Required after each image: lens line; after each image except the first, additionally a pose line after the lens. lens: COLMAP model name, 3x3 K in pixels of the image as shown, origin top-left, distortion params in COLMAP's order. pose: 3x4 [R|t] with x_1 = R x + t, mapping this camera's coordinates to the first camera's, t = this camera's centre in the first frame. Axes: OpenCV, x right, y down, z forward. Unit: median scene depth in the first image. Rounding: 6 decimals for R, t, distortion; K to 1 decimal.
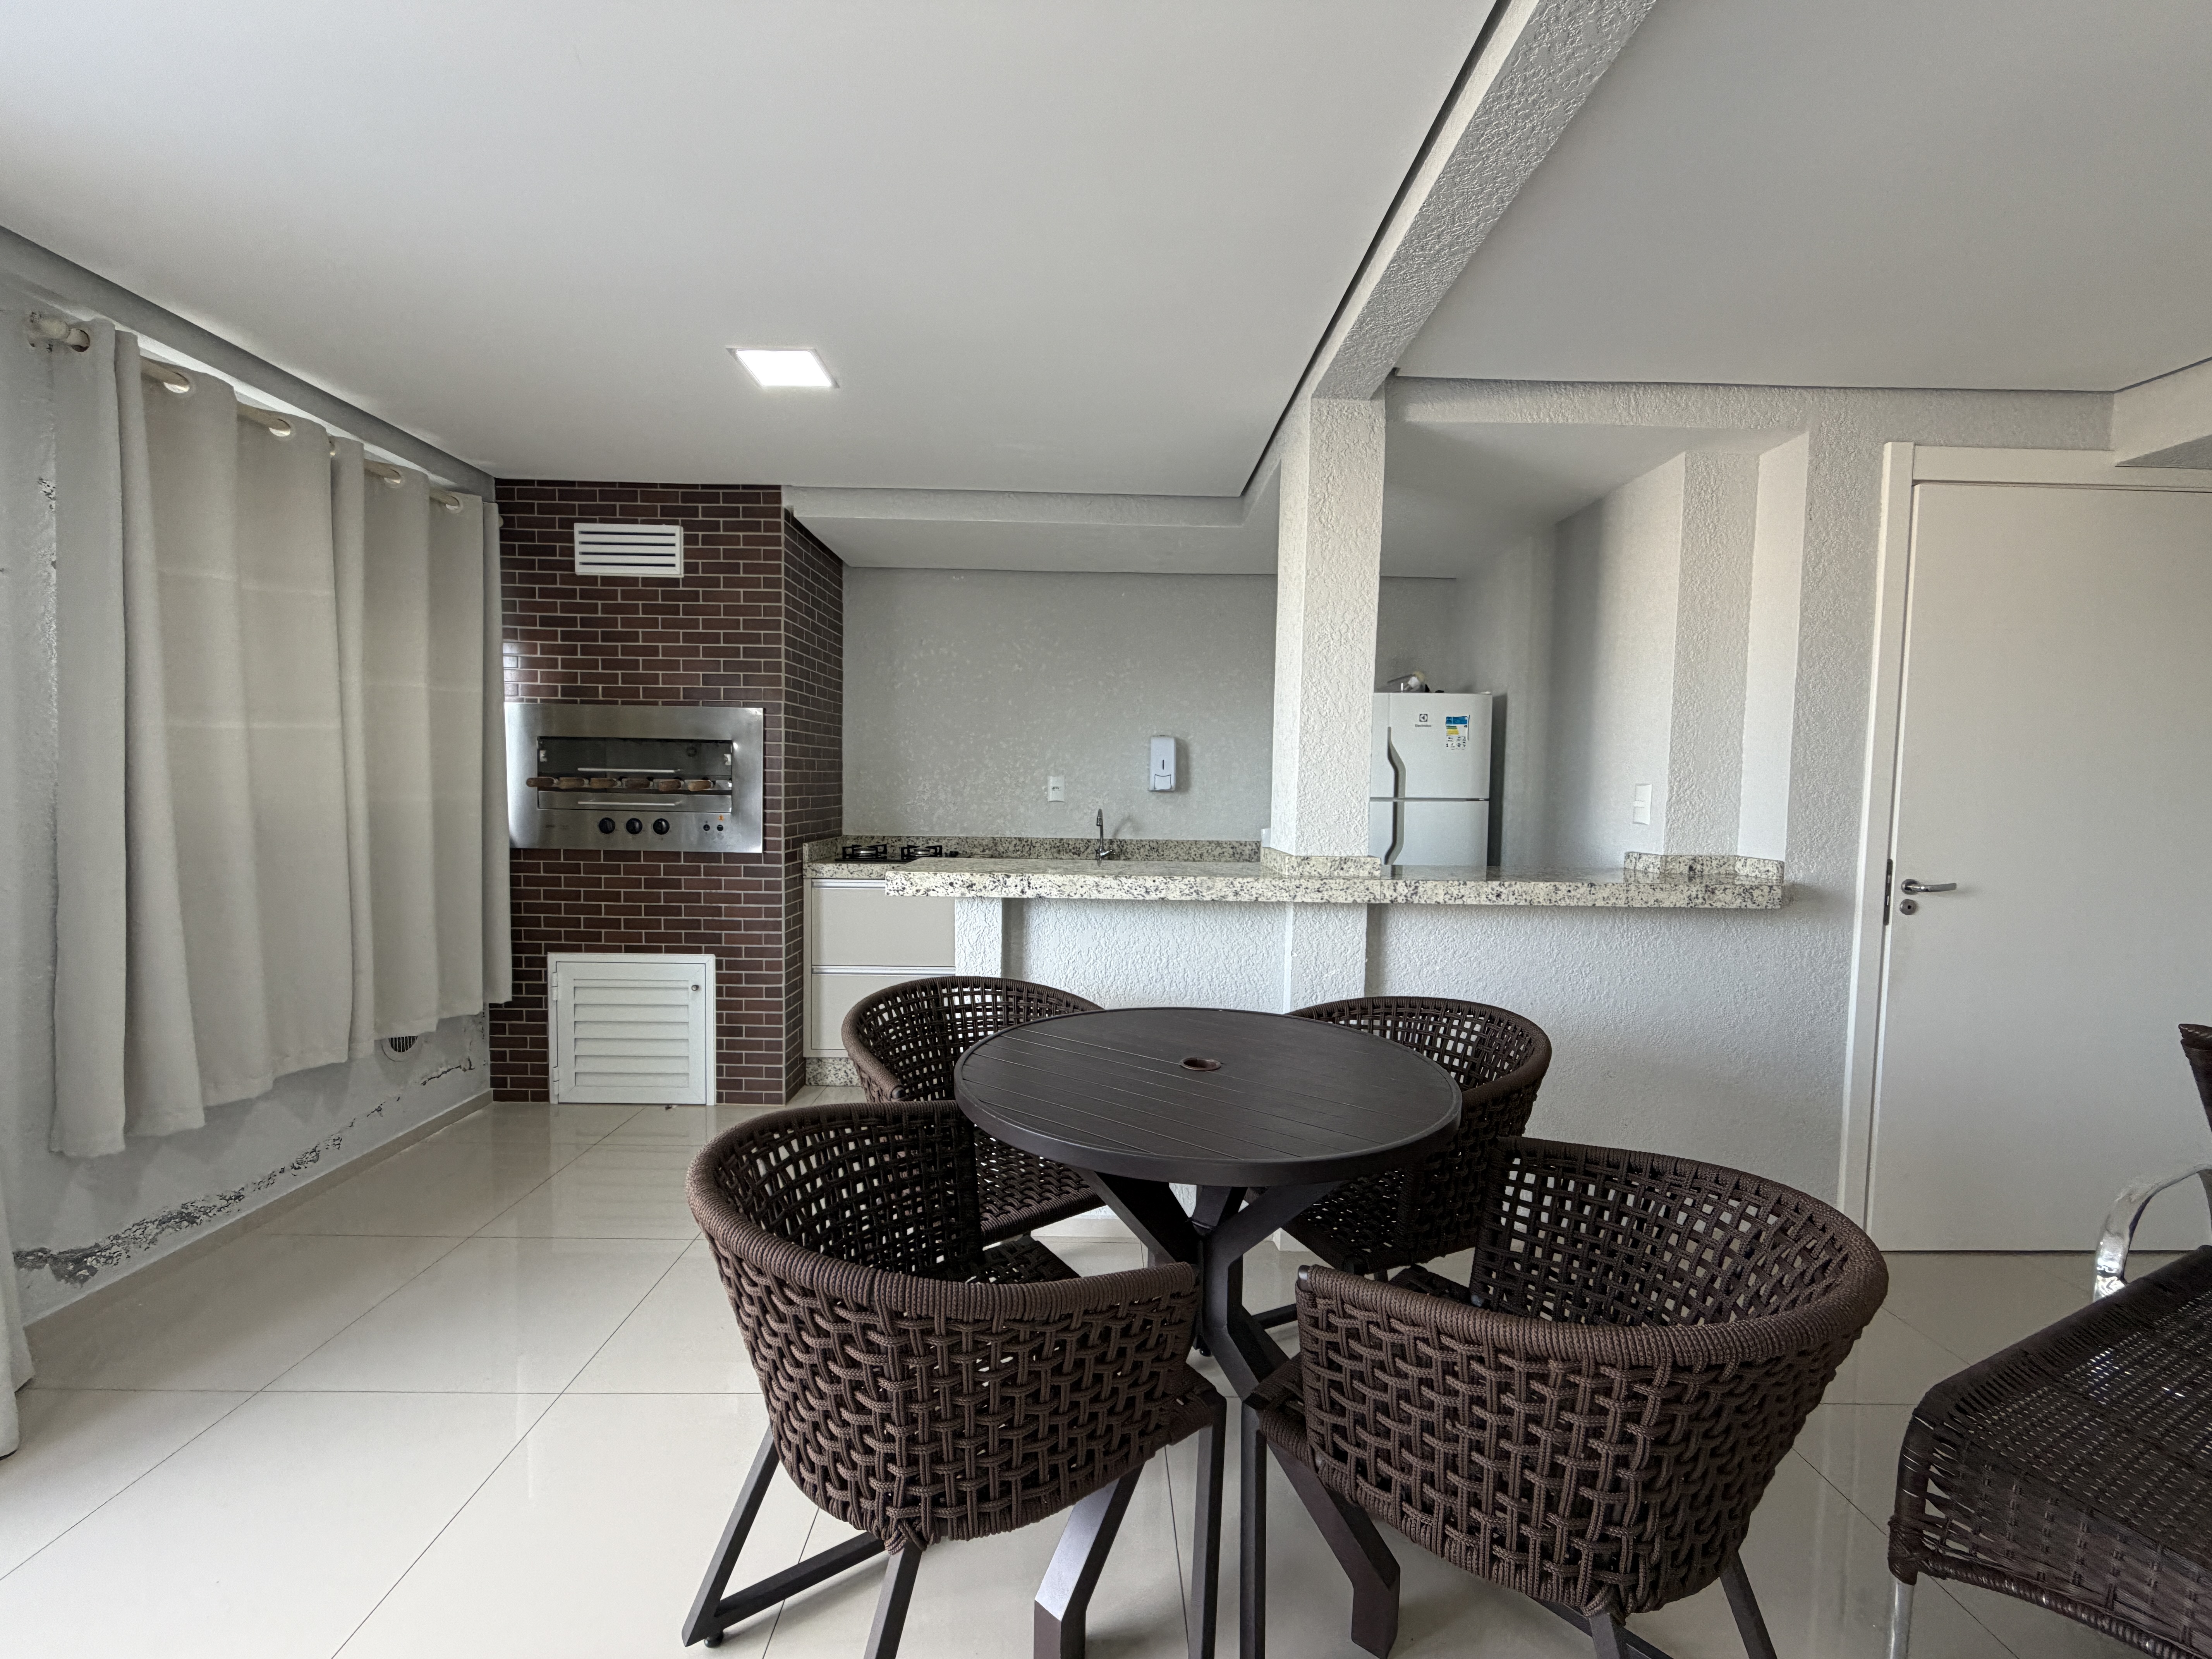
lens RADIAL K [[875.8, 0, 1104.0], [0, 875.8, 825.5], [0, 0, 1]] dist [0.000526, -0.000084]
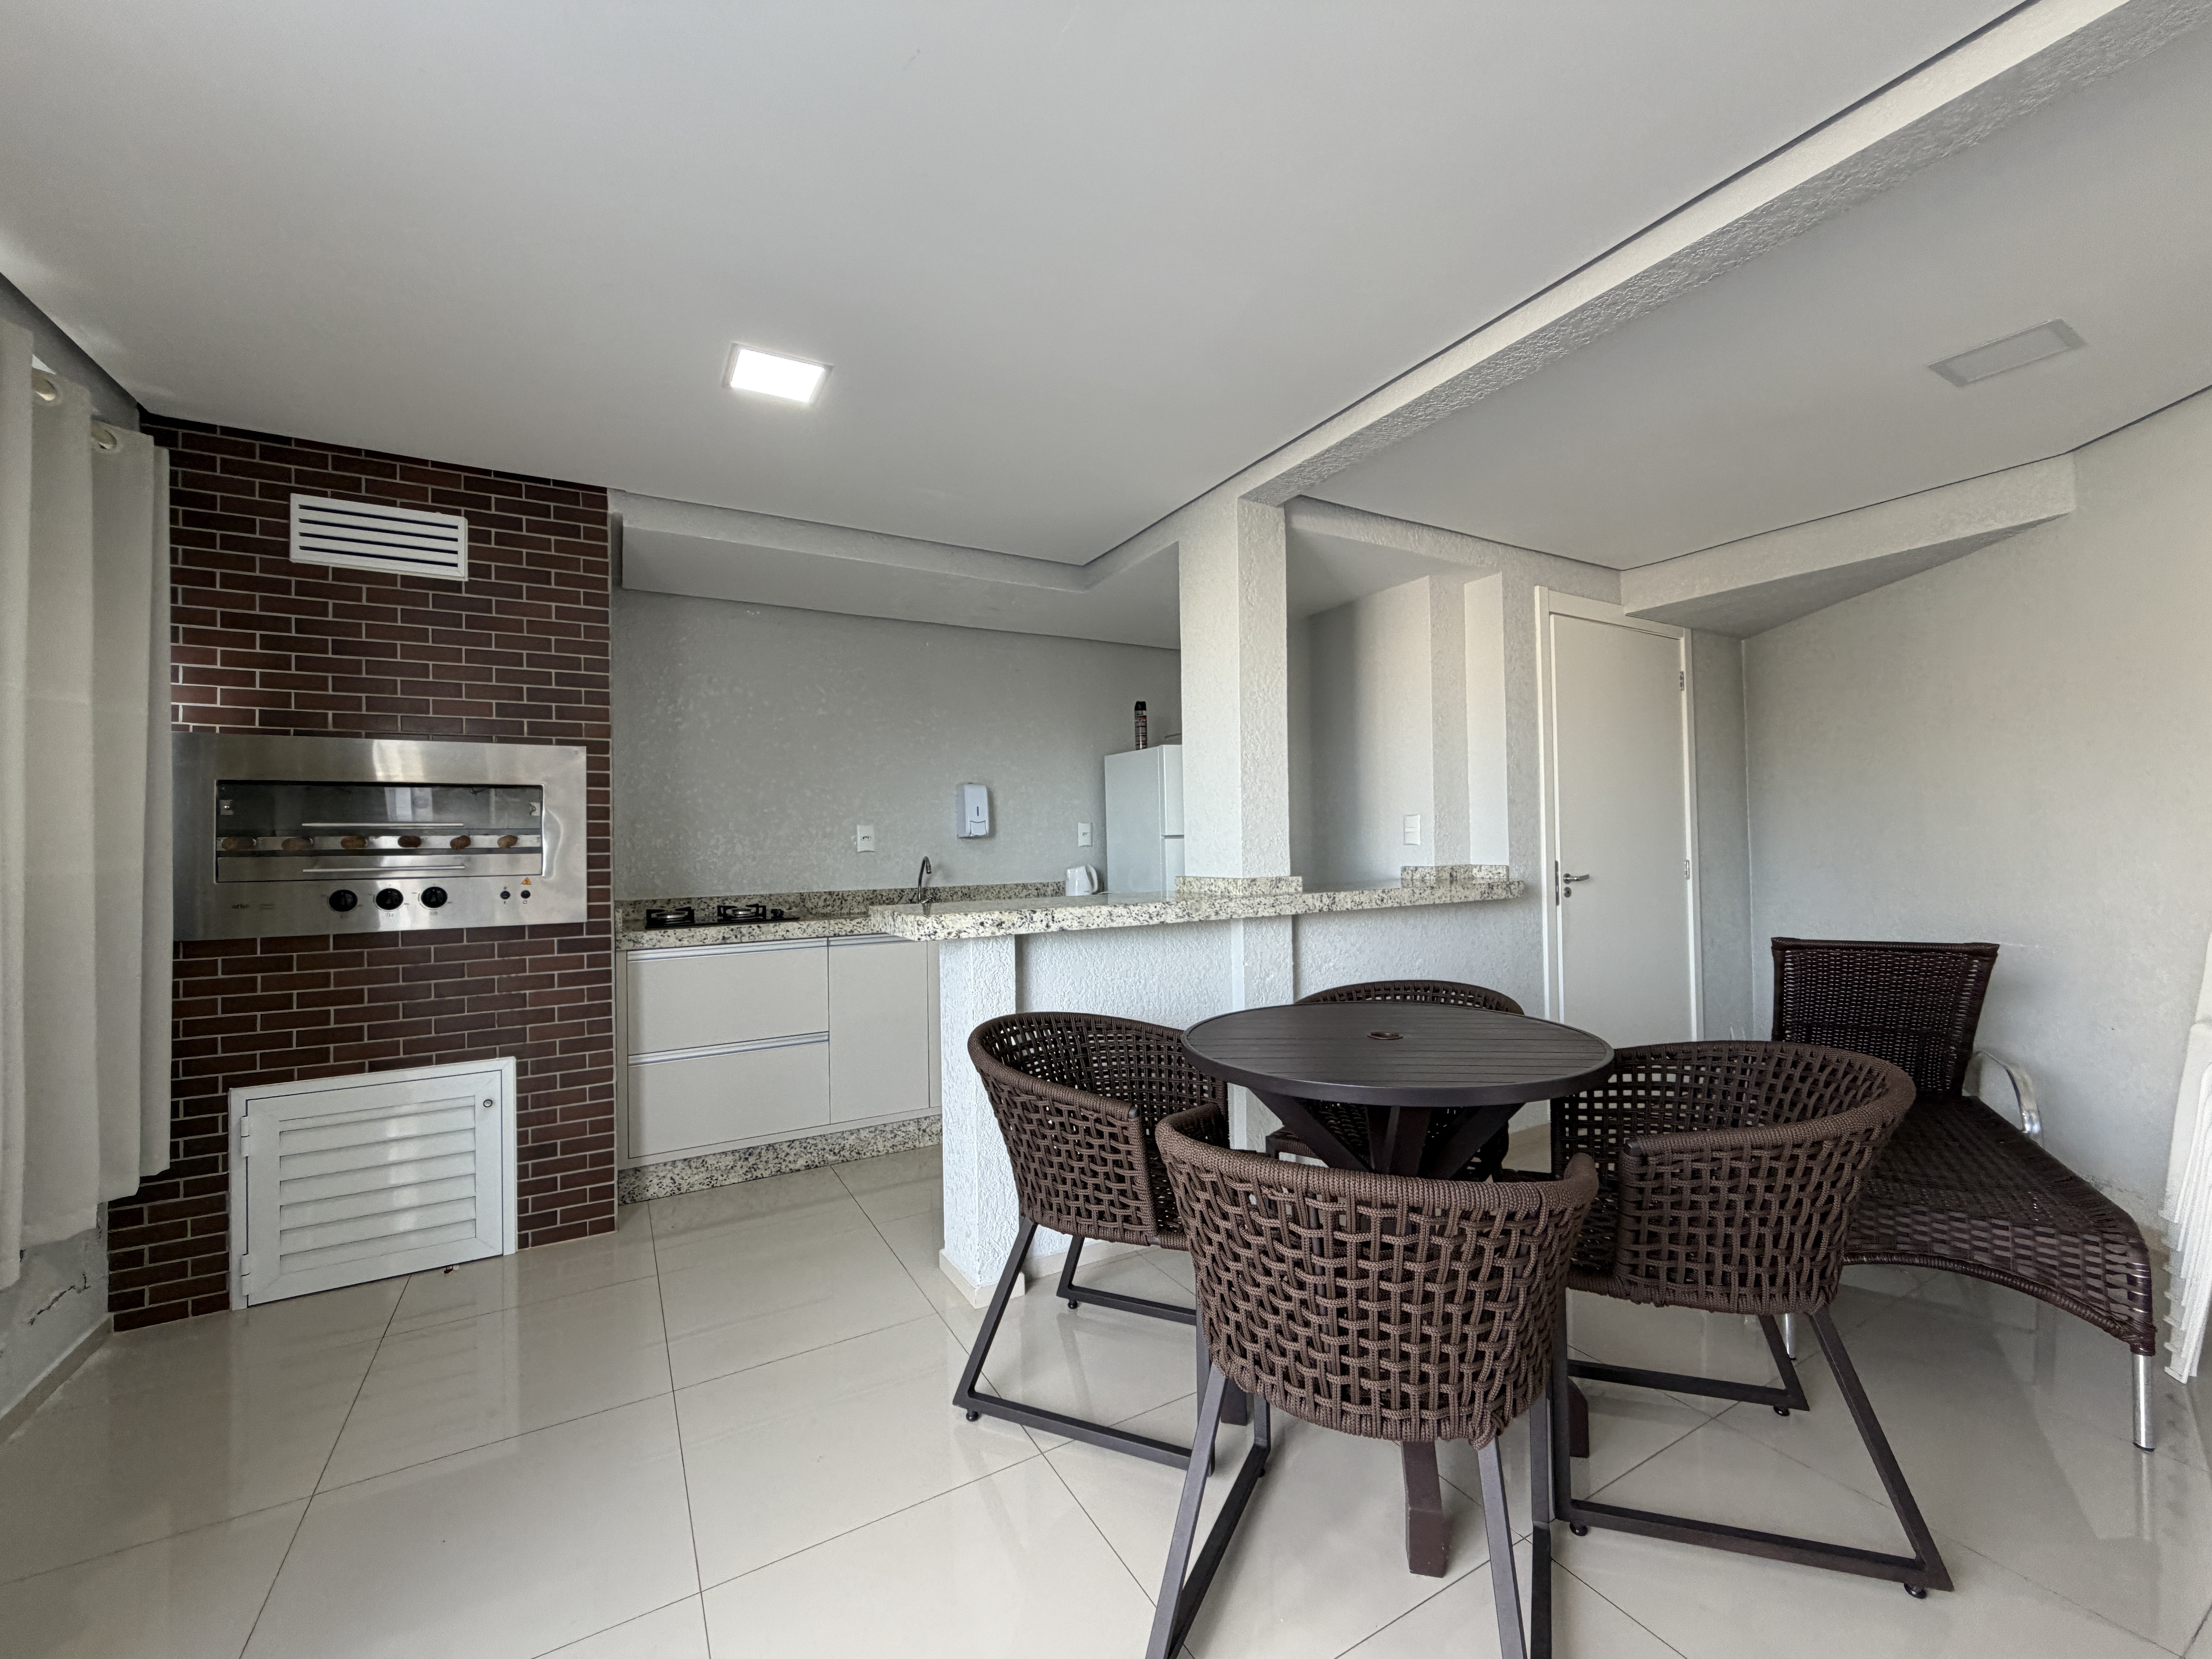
lens RADIAL K [[875.8, 0, 1100.2], [0, 875.8, 826.8], [0, 0, 1]] dist [0.000526, -0.000084]
pose [[0.877213, -0.023468, 0.479527, -0.362590], [0.054708, 0.997185, -0.051276, 0.010899], [-0.476973, 0.071214, 0.876028, 0.045876]]
